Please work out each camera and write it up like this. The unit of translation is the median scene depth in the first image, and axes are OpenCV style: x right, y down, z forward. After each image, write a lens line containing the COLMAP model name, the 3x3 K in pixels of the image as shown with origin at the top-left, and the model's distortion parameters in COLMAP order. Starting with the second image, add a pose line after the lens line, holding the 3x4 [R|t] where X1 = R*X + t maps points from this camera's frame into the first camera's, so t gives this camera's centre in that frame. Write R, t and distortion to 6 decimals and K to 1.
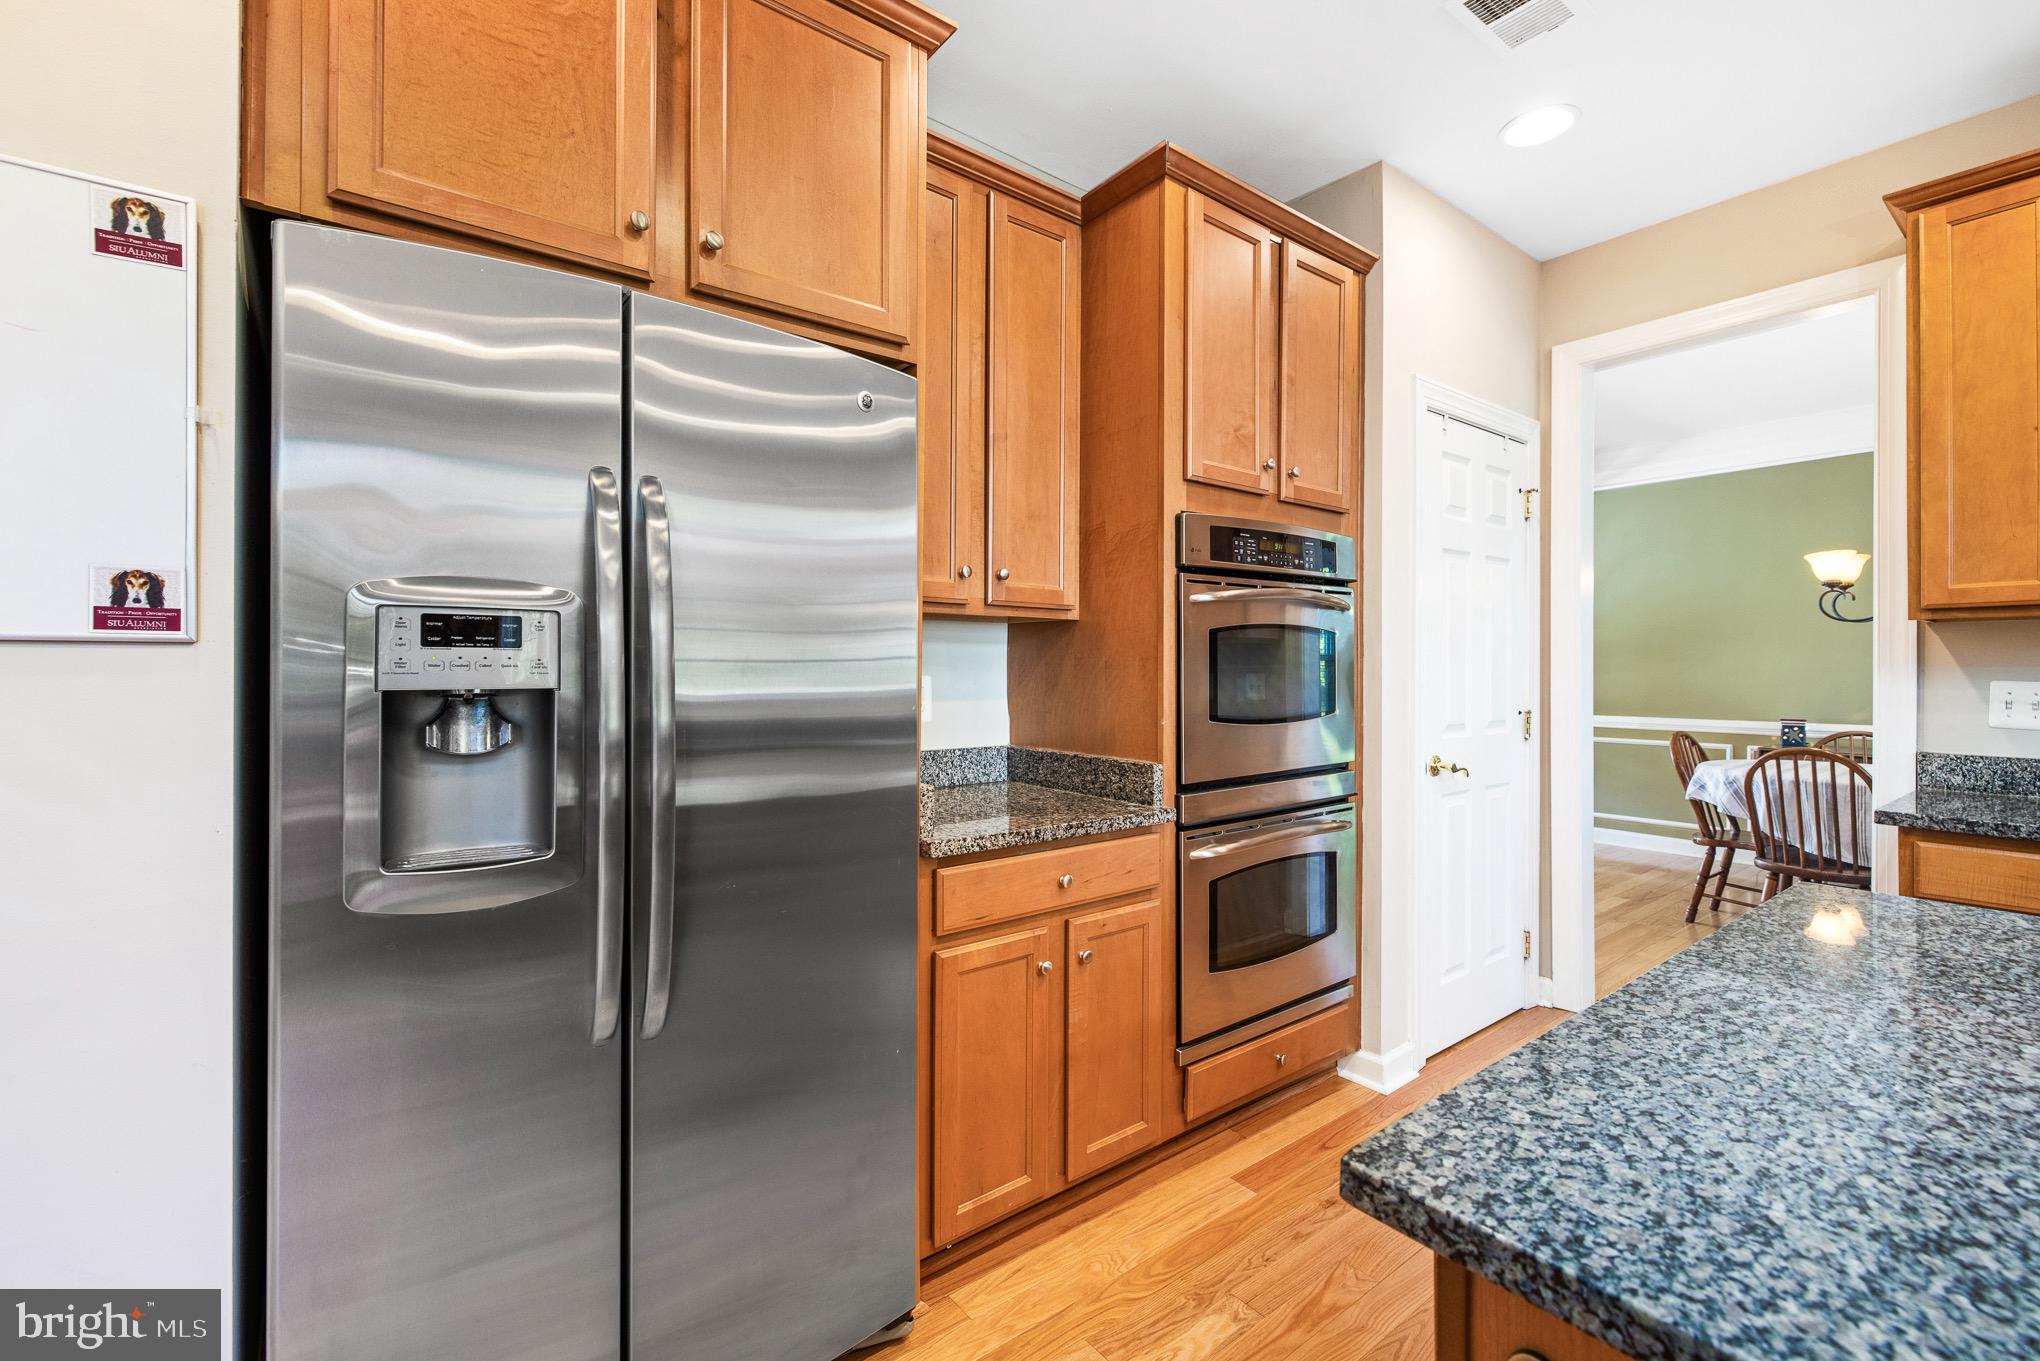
lens RADIAL K [[849.1, 0, 1014.9], [0, 849.1, 665.3], [0, 0, 1]] dist [0.001999, 0.000041]
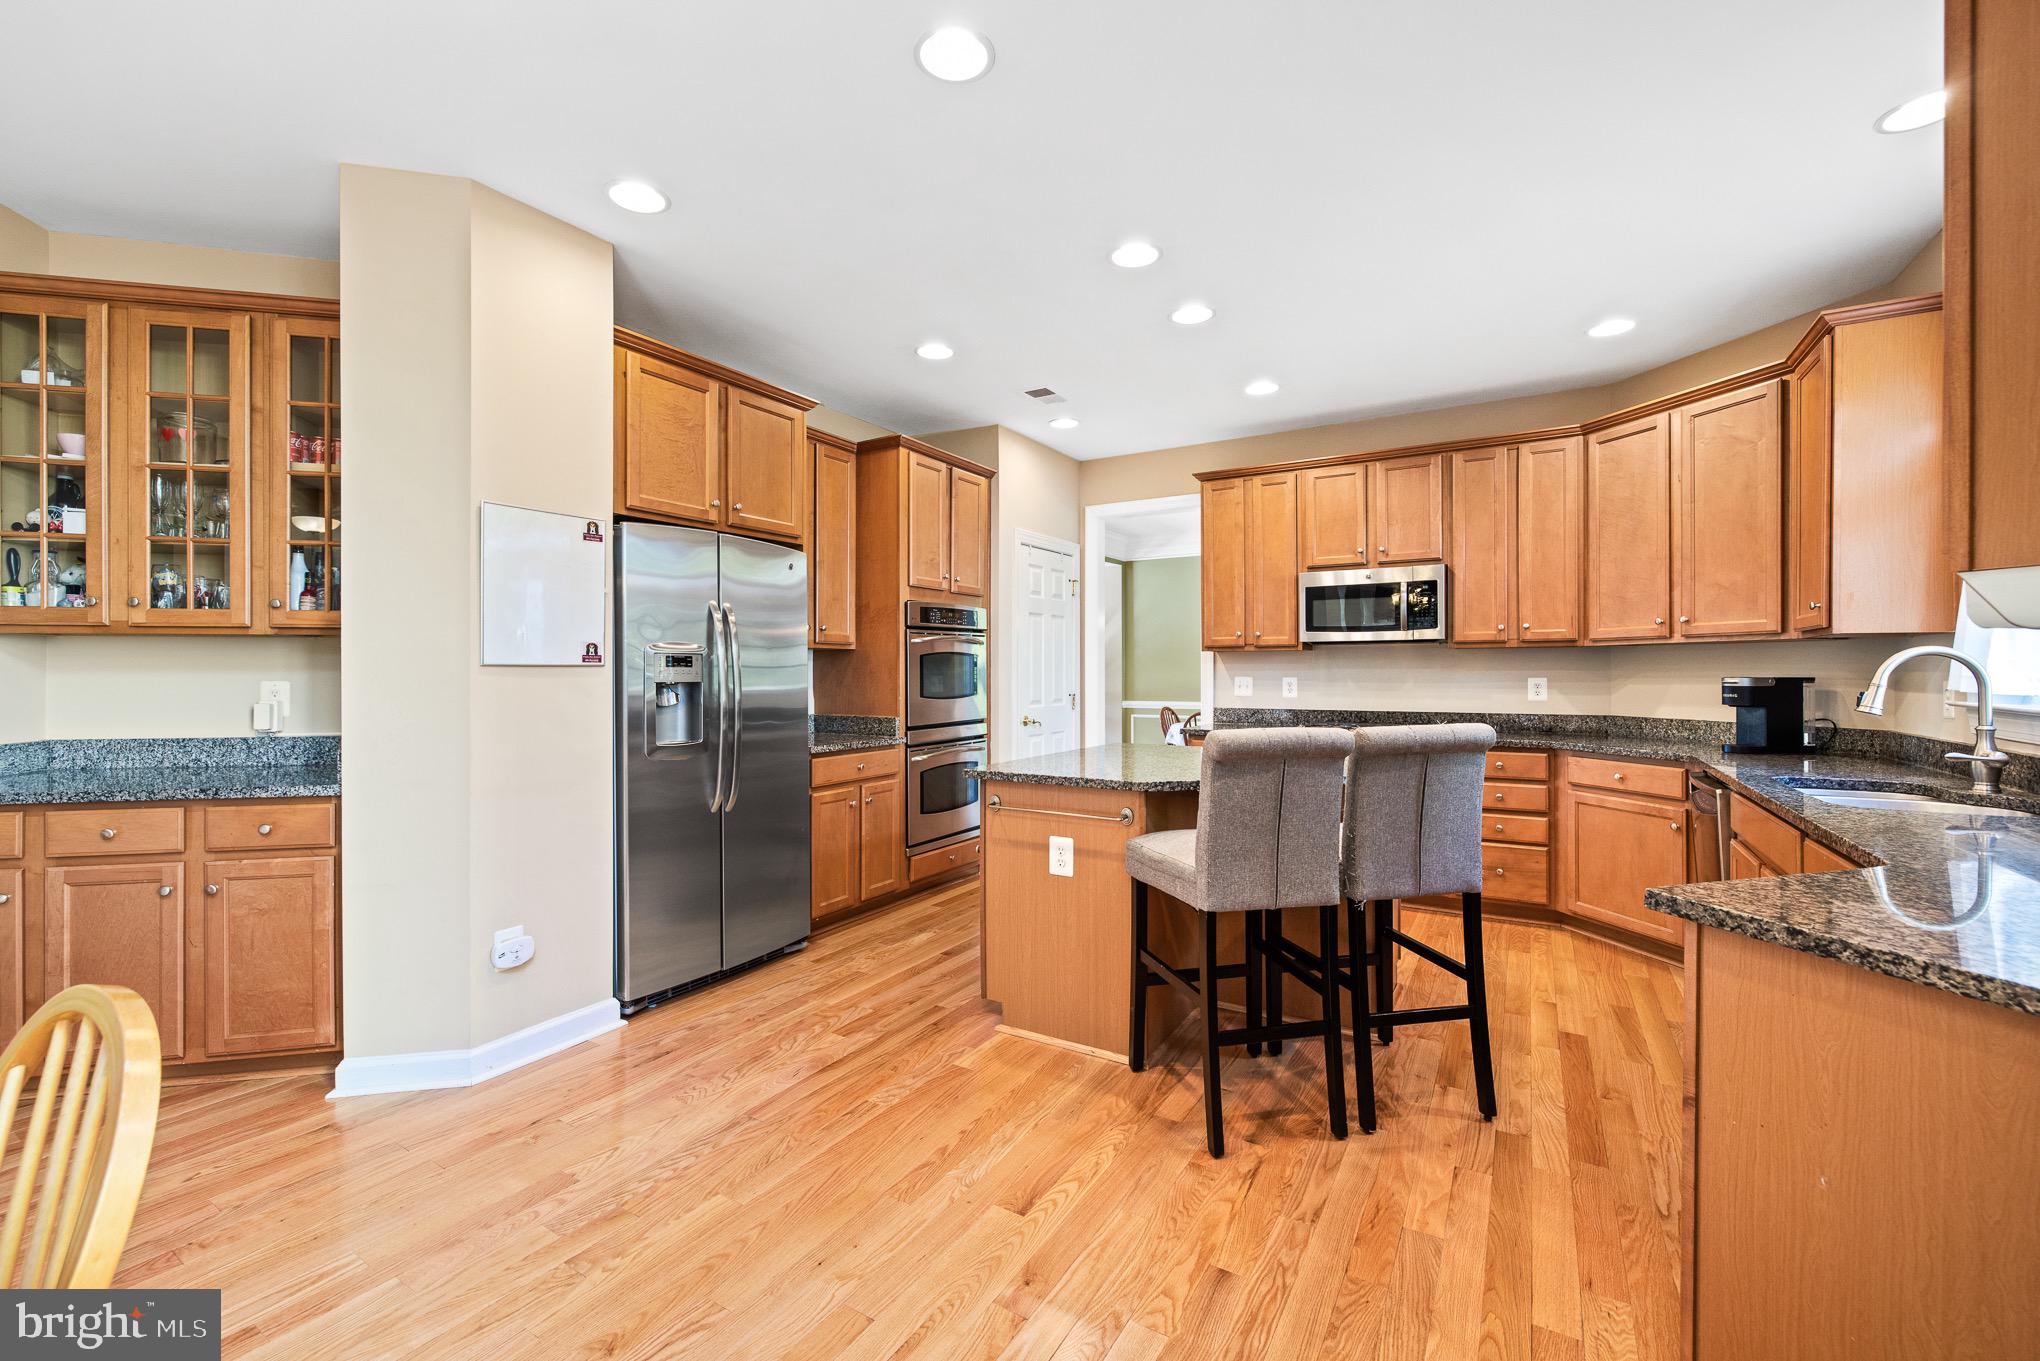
lens RADIAL K [[849.1, 0, 1014.9], [0, 849.1, 665.3], [0, 0, 1]] dist [0.001999, 0.000041]
pose [[0.929678, -0.001780, 0.368369, -0.335189], [0.003868, 0.999980, -0.004931, -0.004516], [-0.368353, 0.006010, 0.929667, -1.075615]]
